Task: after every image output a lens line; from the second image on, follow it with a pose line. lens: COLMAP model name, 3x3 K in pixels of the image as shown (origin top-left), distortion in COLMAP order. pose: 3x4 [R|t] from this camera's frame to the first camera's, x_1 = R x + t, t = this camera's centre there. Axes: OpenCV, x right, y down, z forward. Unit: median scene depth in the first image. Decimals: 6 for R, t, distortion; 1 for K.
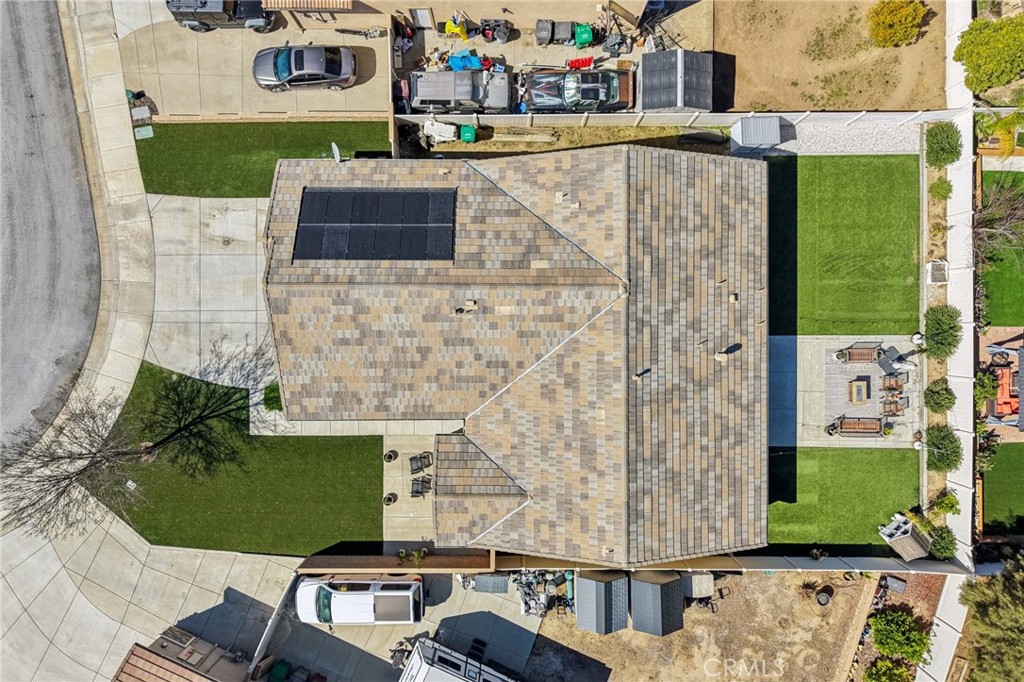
lens RADIAL K [[685.7, 0, 489.1], [0, 685.7, 328.7], [0, 0, 1]] dist [0.050886, -0.061973]
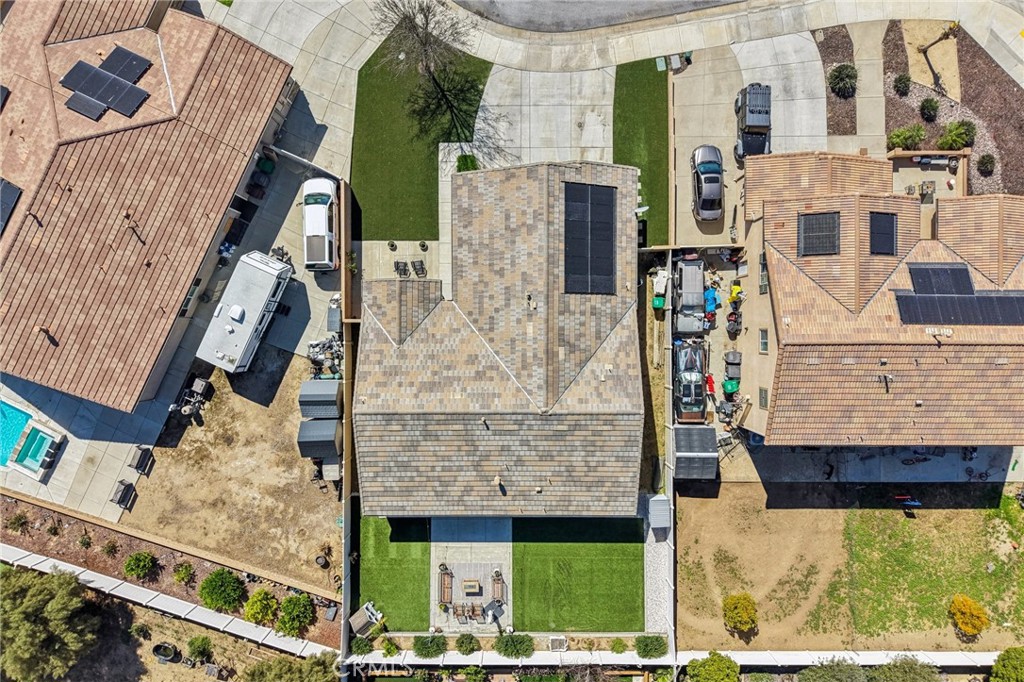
lens RADIAL K [[685.7, 0, 489.1], [0, 685.7, 328.7], [0, 0, 1]] dist [0.050886, -0.061973]
pose [[0.001459, 0.999811, 0.019375, -0.005247], [-0.999249, 0.000708, 0.038730, 0.002218], [0.038709, -0.019417, 0.999062, -0.380649]]
